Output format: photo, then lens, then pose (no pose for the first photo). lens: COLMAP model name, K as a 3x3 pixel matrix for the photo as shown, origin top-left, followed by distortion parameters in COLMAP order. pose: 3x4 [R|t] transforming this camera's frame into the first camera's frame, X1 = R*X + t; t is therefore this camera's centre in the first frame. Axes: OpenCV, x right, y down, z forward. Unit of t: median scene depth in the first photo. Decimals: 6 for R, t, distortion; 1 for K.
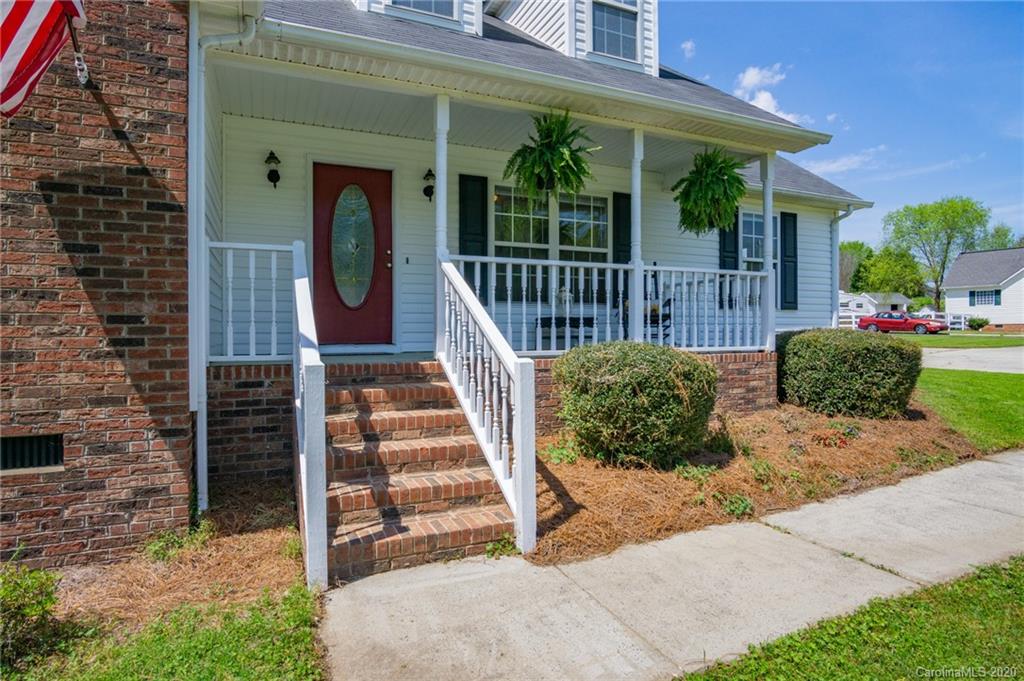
lens RADIAL K [[536.4, 0, 496.3], [0, 536.4, 334.2], [0, 0, 1]] dist [-0.019025, -0.001752]
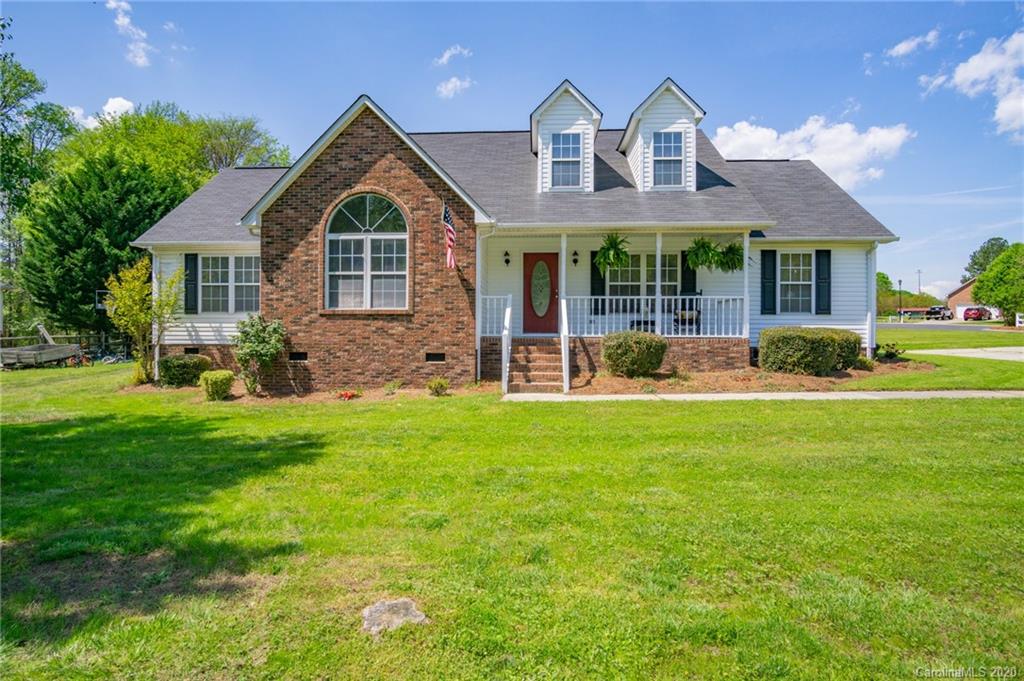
lens RADIAL K [[536.4, 0, 507.6], [0, 536.4, 332.6], [0, 0, 1]] dist [-0.019025, -0.001752]
pose [[0.895292, 0.007642, -0.445415, 0.613518], [-0.009683, 0.999950, -0.002307, 0.024972], [0.445375, 0.006378, 0.895321, -1.070941]]
